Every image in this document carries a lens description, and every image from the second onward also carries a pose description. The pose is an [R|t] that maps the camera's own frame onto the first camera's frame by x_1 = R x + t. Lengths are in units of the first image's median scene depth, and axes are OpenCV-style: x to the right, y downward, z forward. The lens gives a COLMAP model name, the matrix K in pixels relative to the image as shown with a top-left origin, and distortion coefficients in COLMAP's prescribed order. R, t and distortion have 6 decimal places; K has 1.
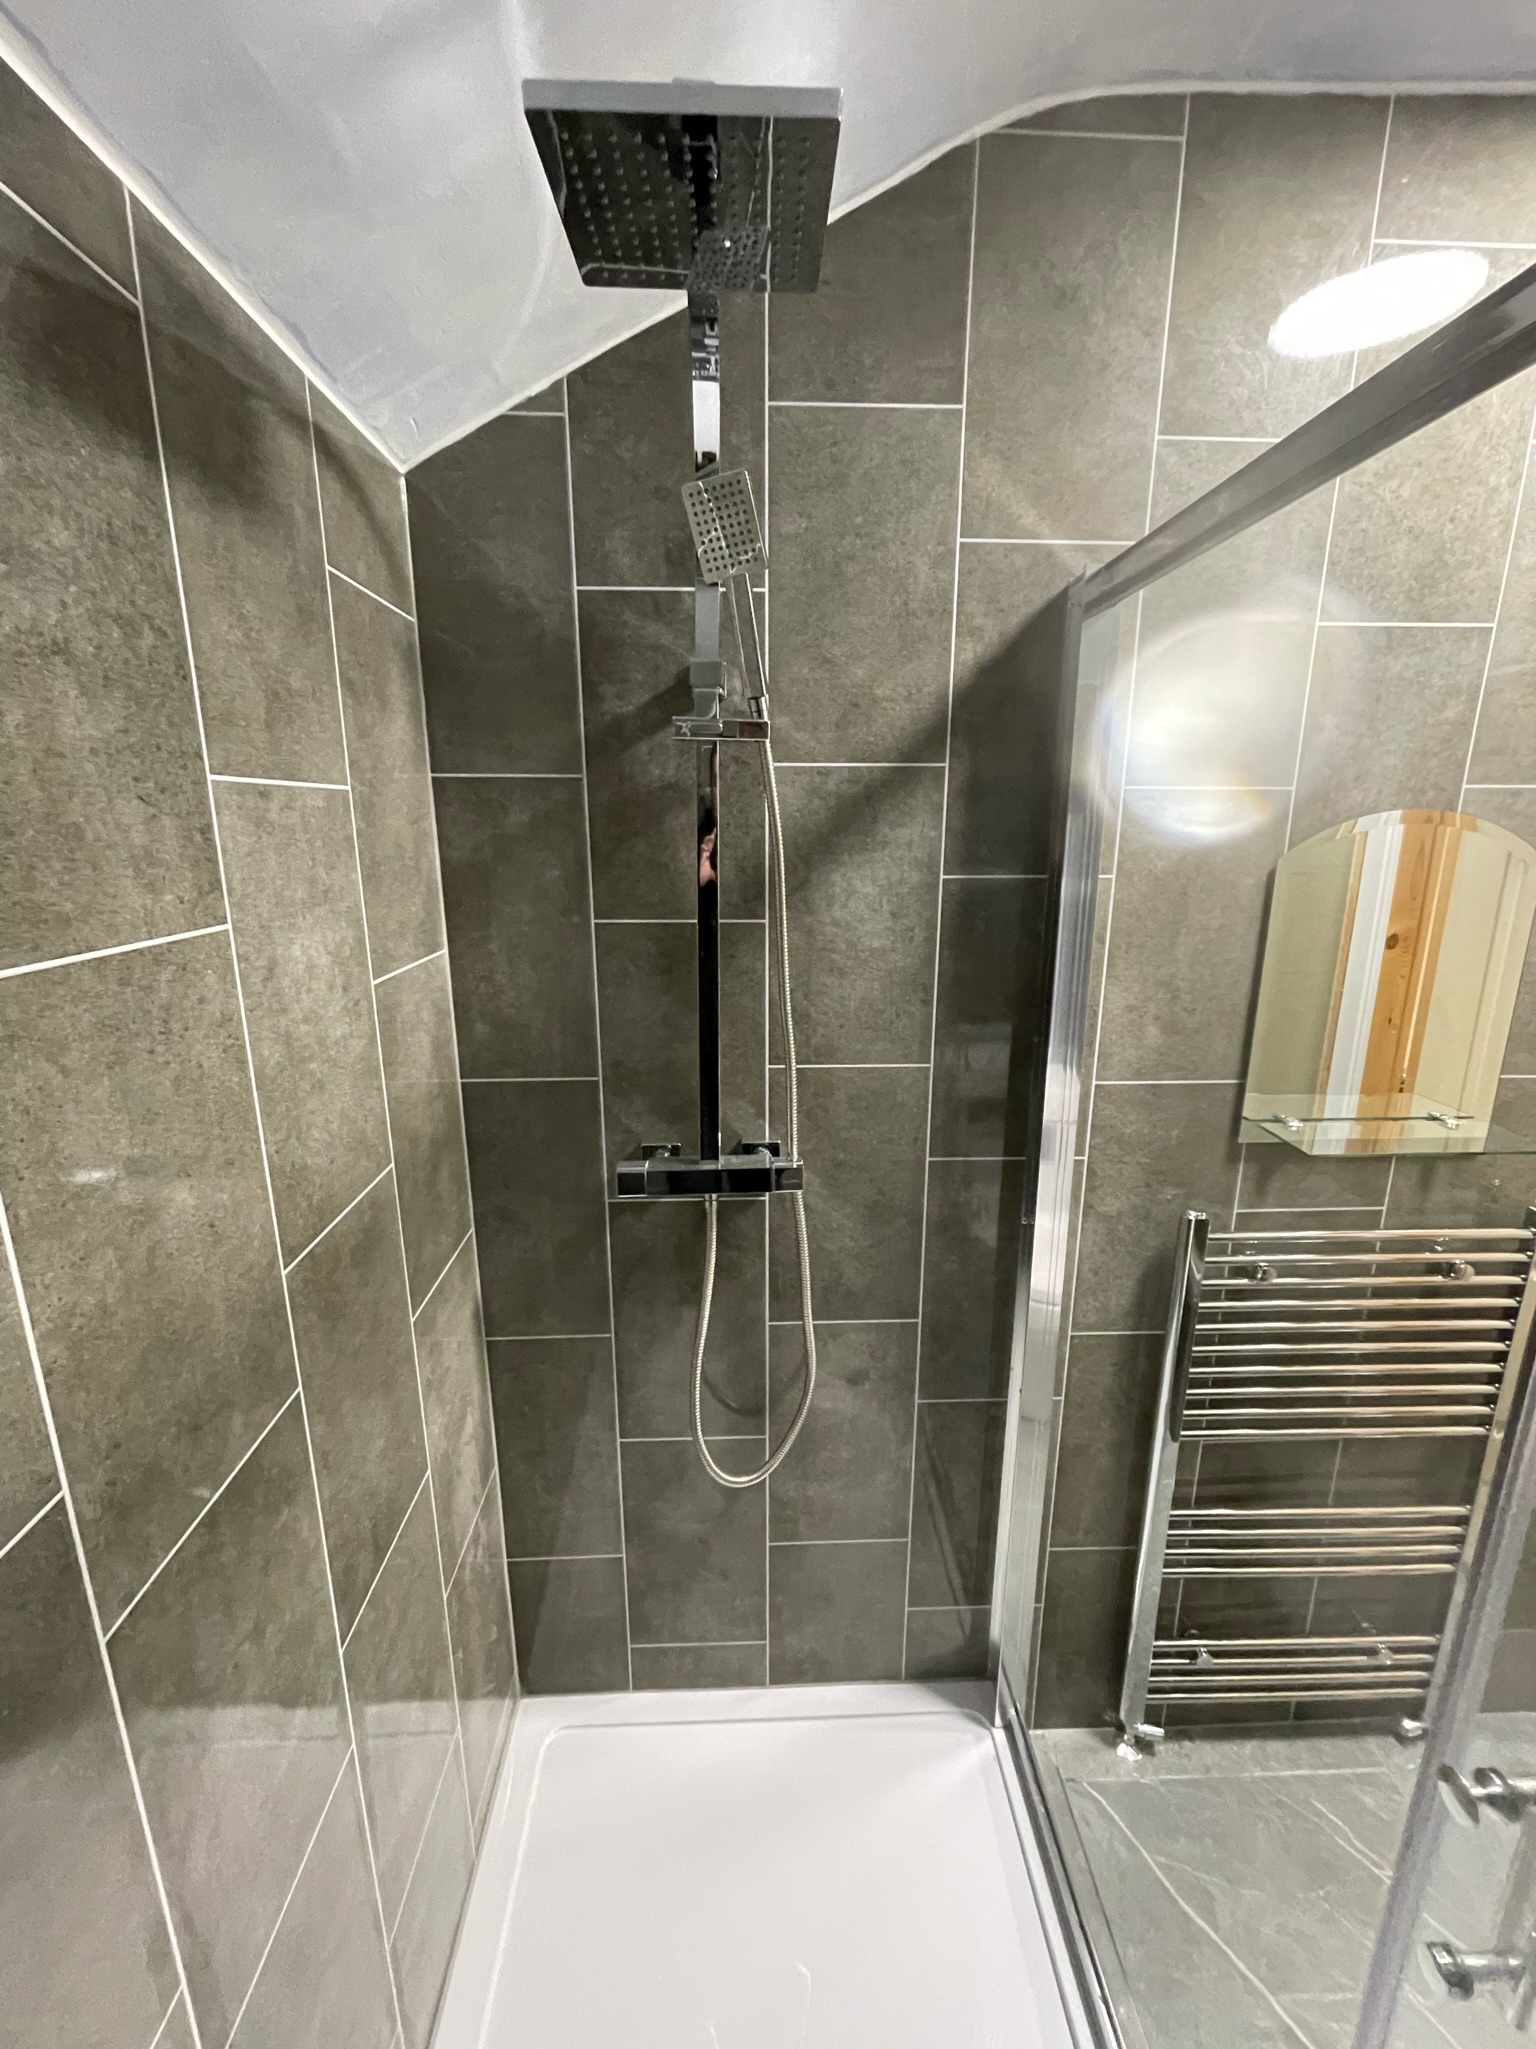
lens RADIAL K [[819.5, 0, 763.9], [0, 819.5, 1016.8], [0, 0, 1]] dist [-0.000241, -0.002790]
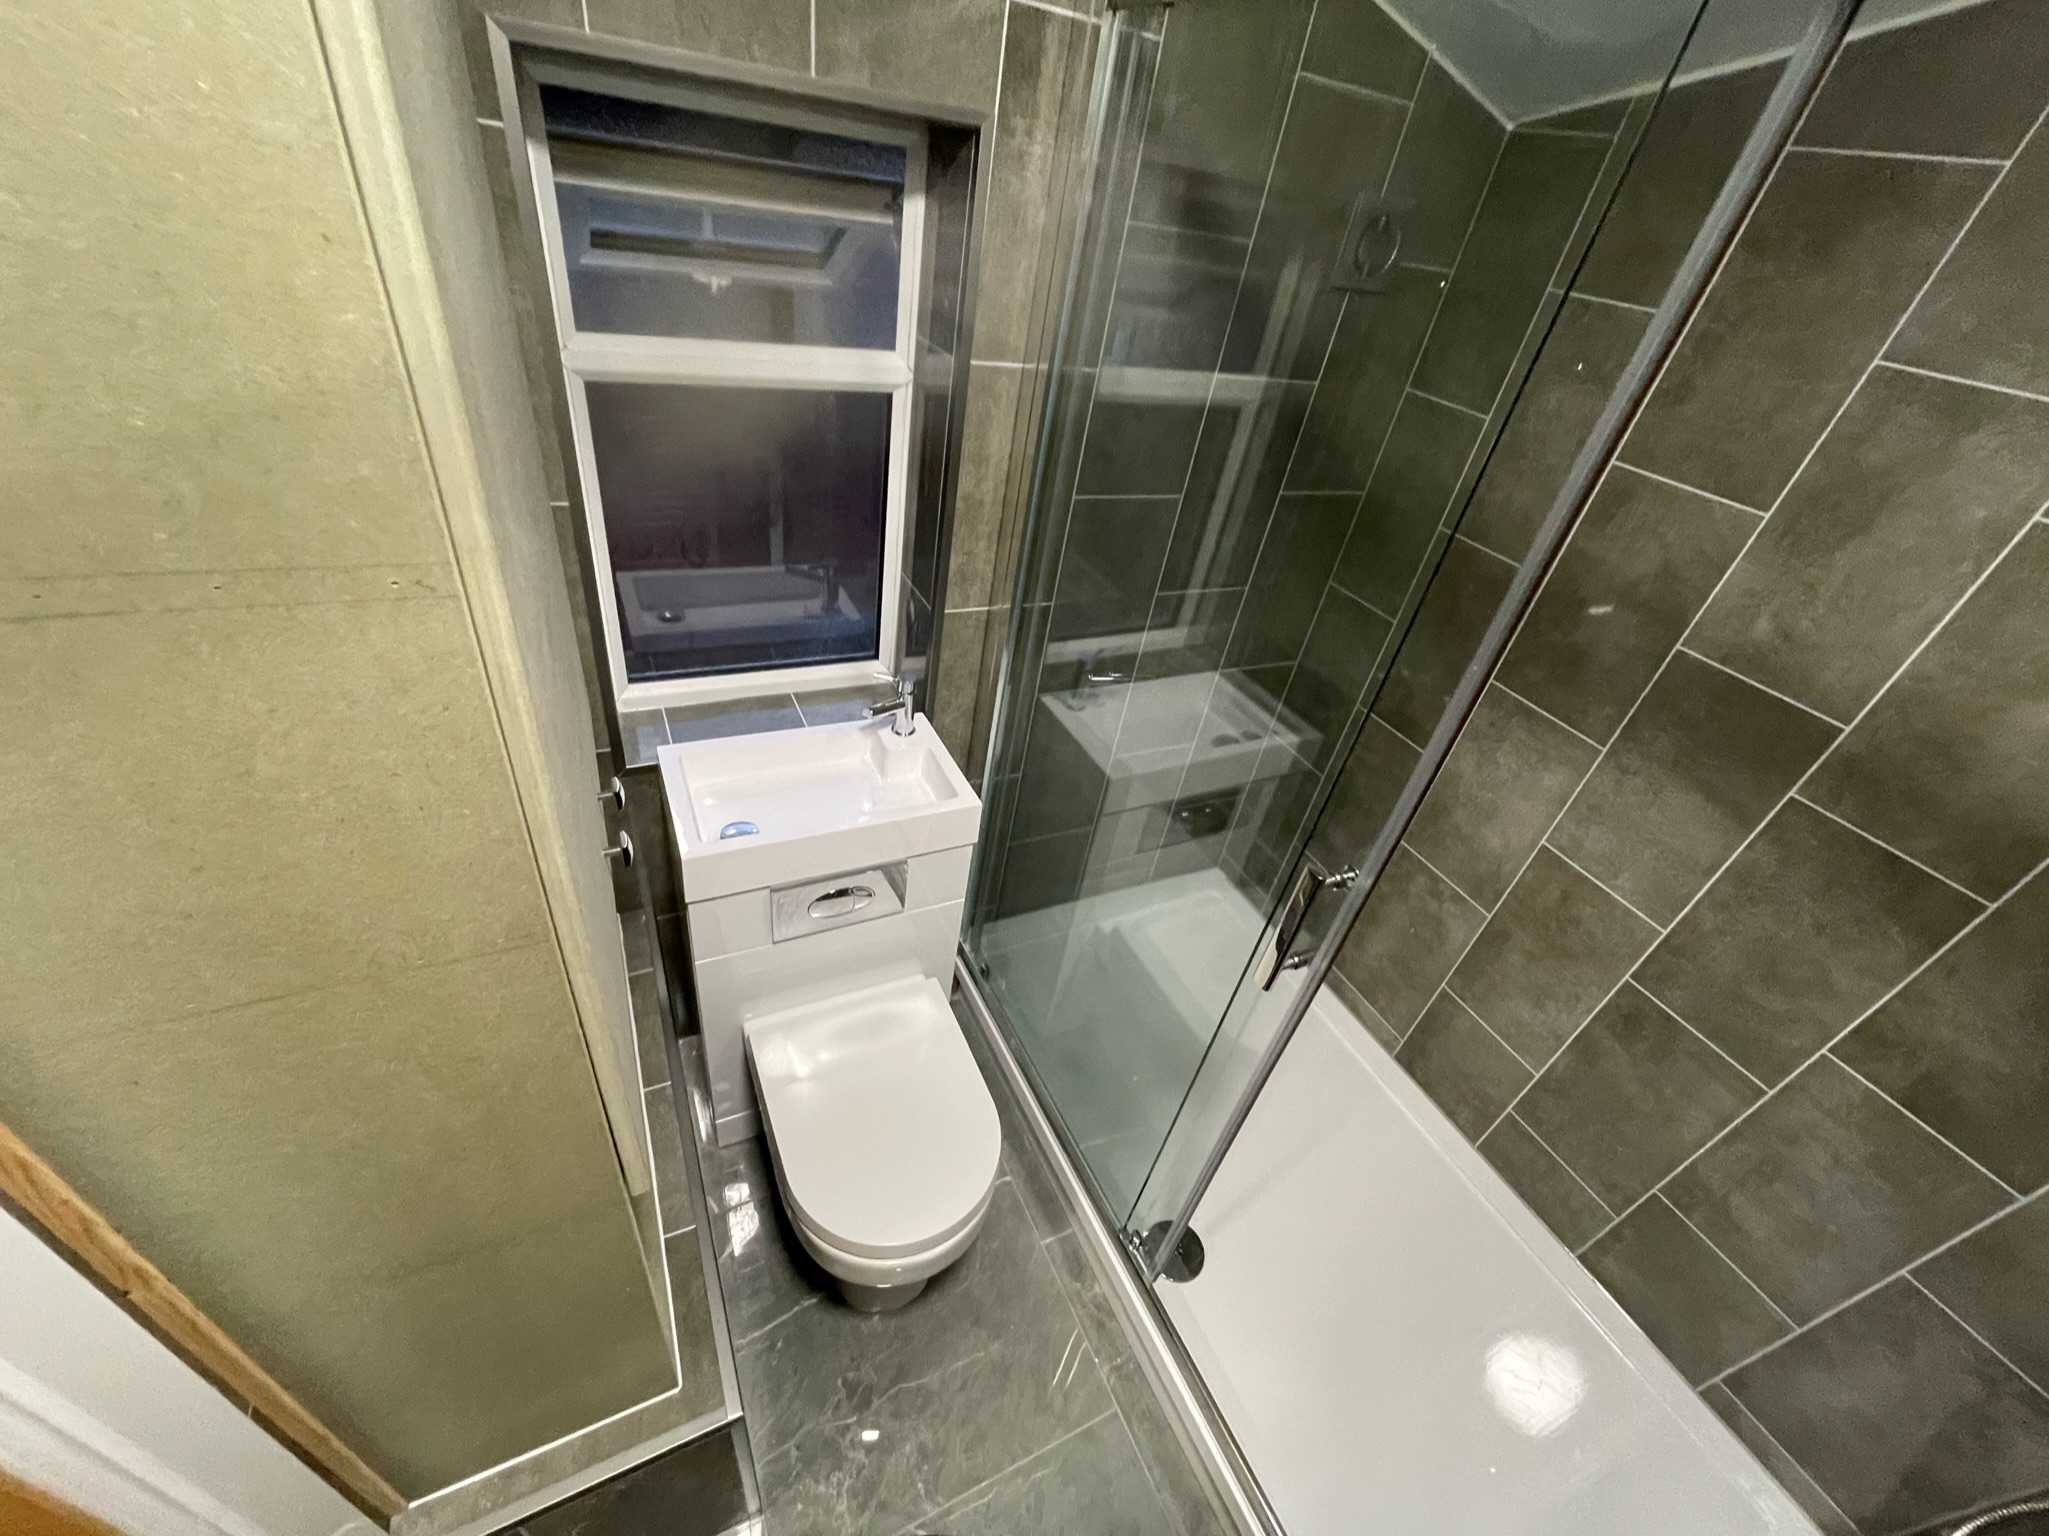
lens RADIAL K [[819.5, 0, 1010.5], [0, 819.5, 769.3], [0, 0, 1]] dist [-0.000241, -0.002790]
pose [[-0.906728, 0.139722, -0.397898, 1.384353], [-0.224748, 0.638263, 0.736280, -0.324688], [0.356838, 0.757032, -0.547329, 0.917390]]
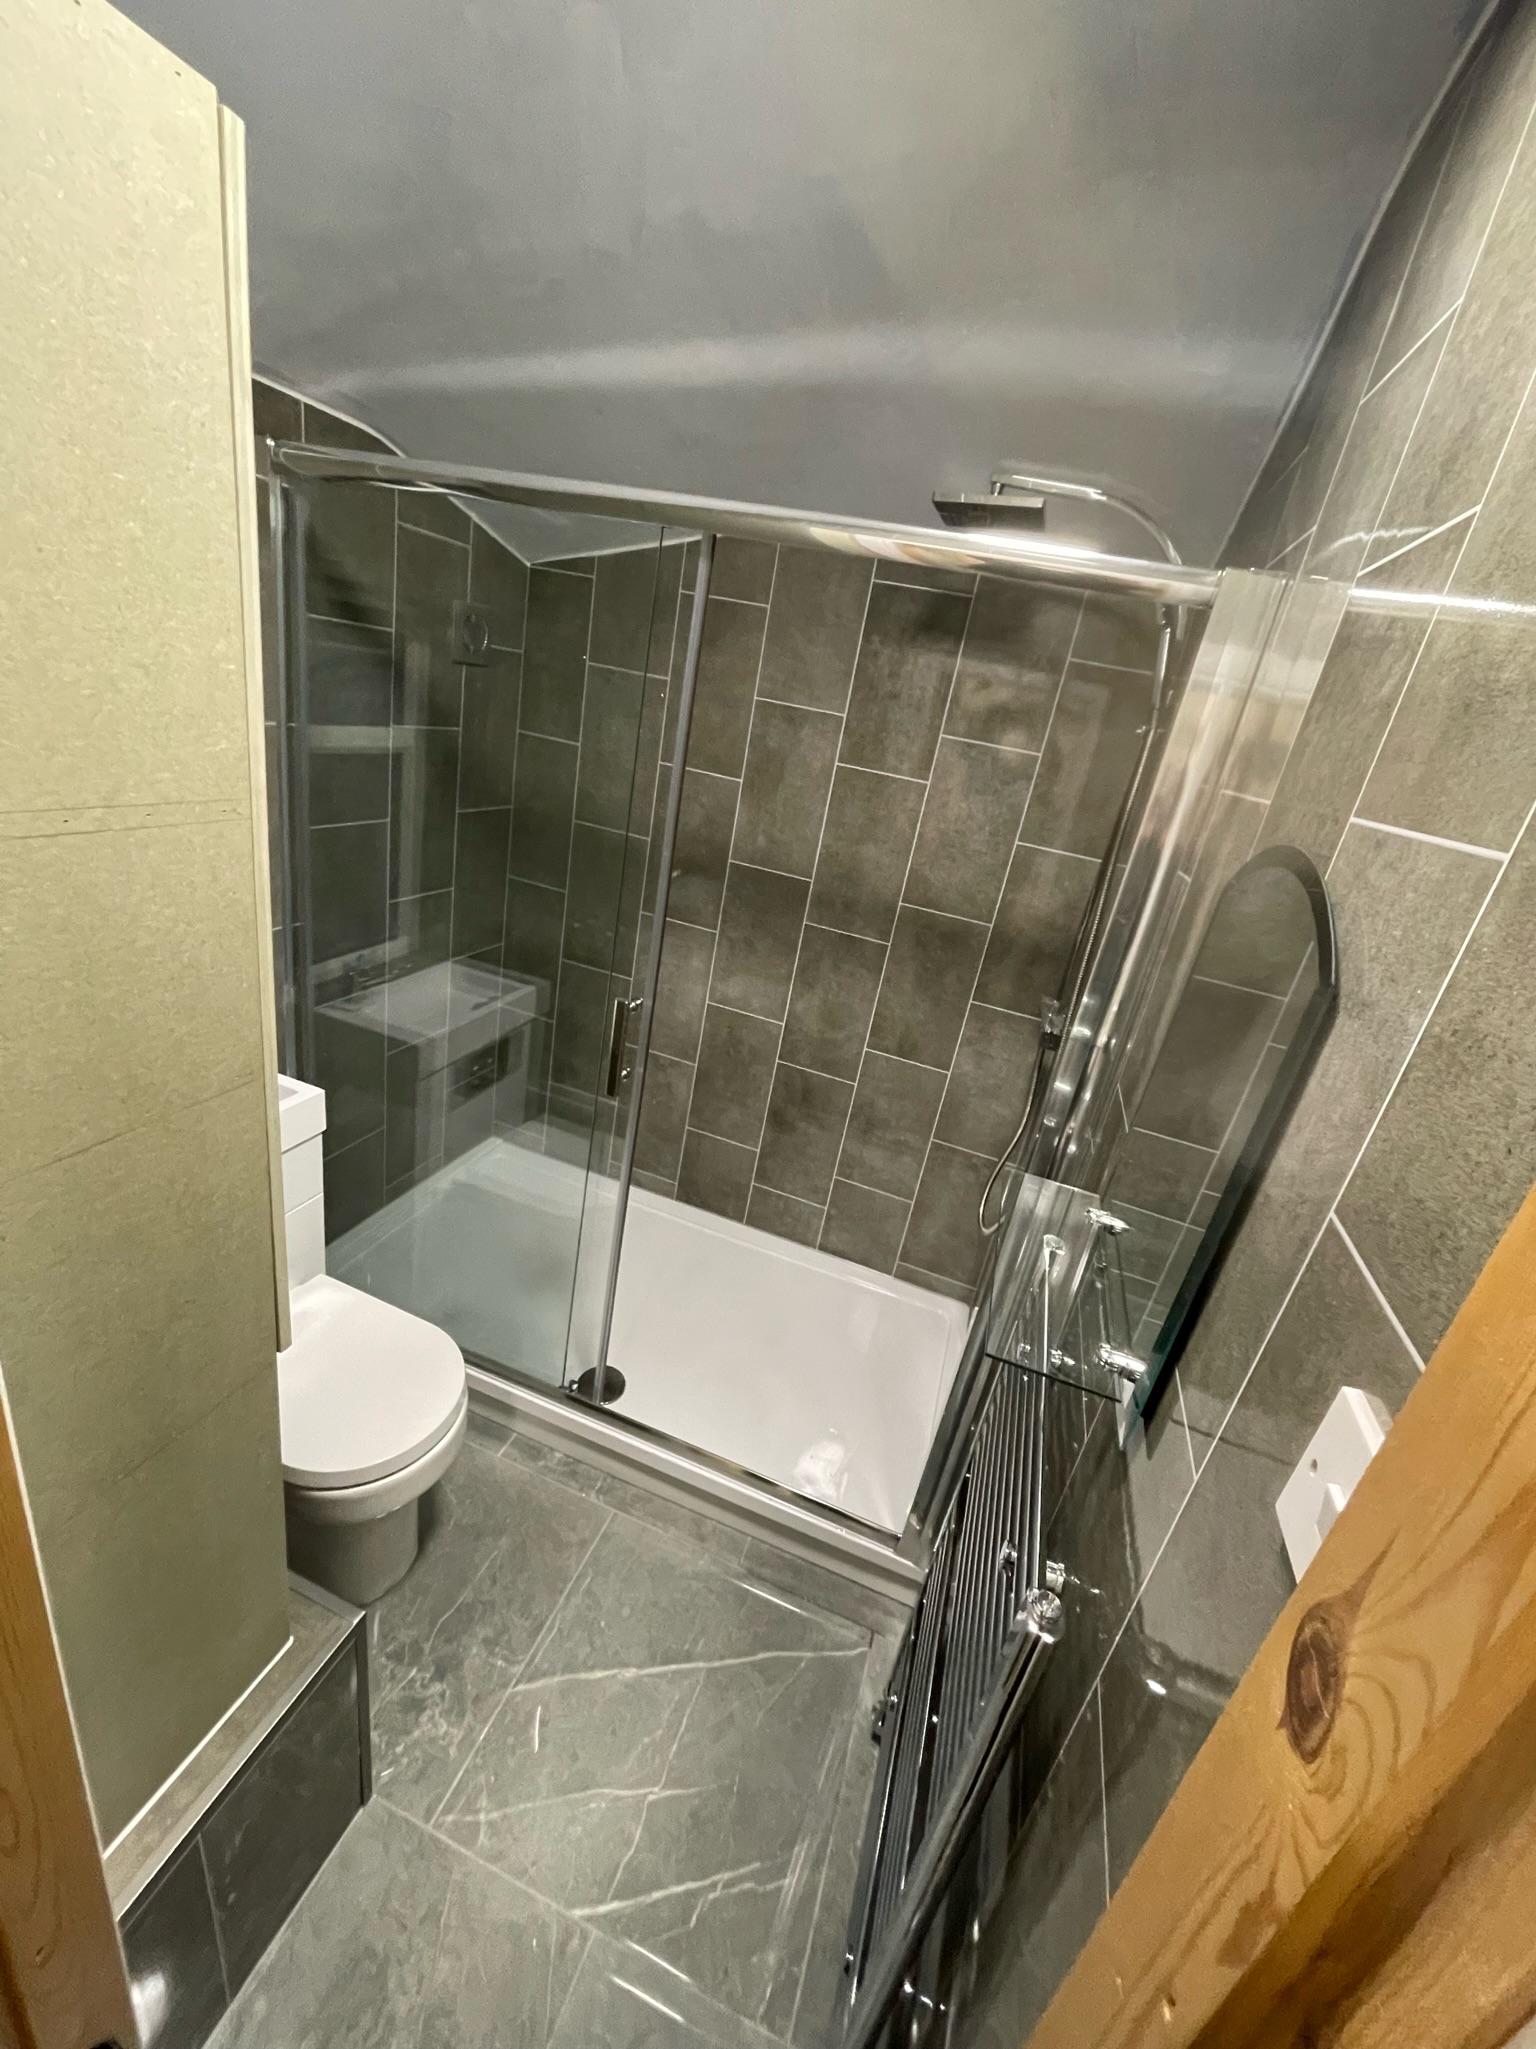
lens RADIAL K [[819.5, 0, 770.3], [0, 819.5, 1022.7], [0, 0, 1]] dist [-0.000241, -0.002790]
pose [[-0.342395, 0.298509, -0.890875, 2.109587], [-0.384691, 0.820527, 0.422787, -0.363497], [0.857192, 0.487472, -0.166111, 1.171407]]
